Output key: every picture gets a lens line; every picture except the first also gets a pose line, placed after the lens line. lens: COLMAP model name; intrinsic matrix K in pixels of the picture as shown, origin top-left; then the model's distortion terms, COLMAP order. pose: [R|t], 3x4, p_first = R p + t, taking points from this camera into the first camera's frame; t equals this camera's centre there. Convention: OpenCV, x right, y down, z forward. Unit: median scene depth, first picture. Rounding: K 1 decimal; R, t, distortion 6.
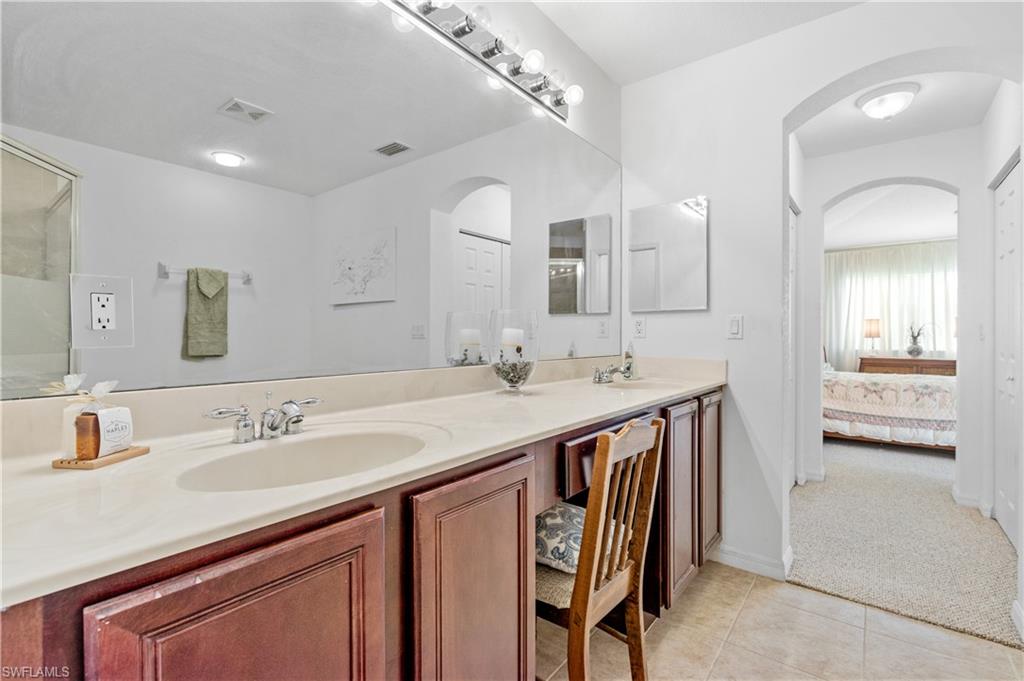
lens RADIAL K [[466.4, 0, 518.4], [0, 466.4, 341.5], [0, 0, 1]] dist [0.015517, 0.000135]
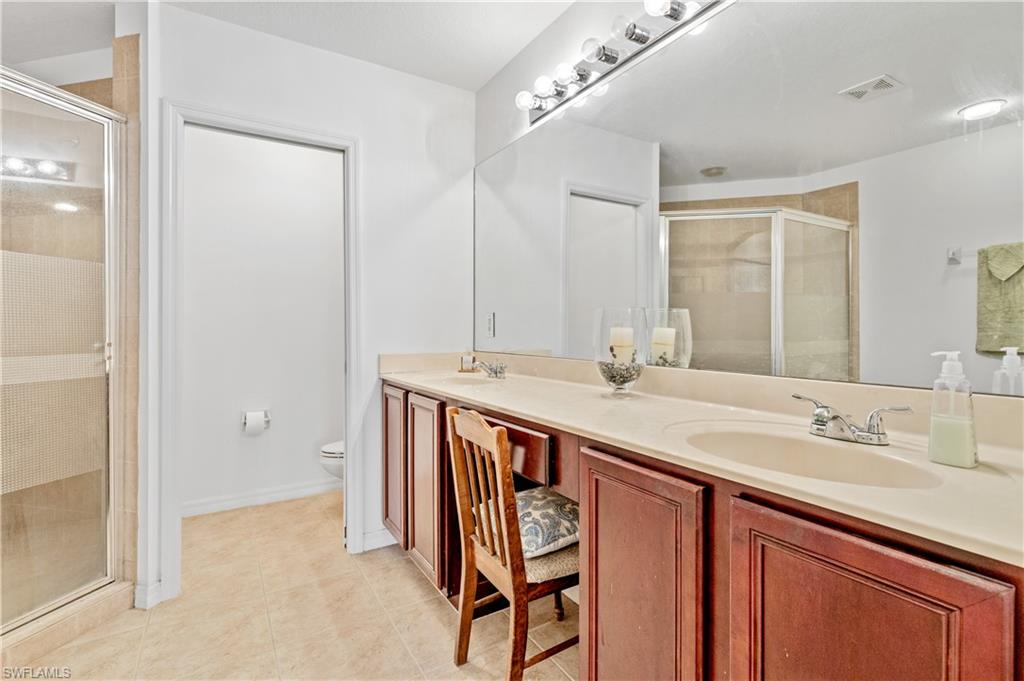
lens RADIAL K [[478.8, 0, 510.3], [0, 478.8, 322.3], [0, 0, 1]] dist [0.000714, 0.000070]
pose [[-0.357874, 0.002736, -0.933766, 0.995364], [-0.006838, 0.999961, 0.005550, -0.043111], [0.933745, 0.008371, -0.357841, 1.137308]]
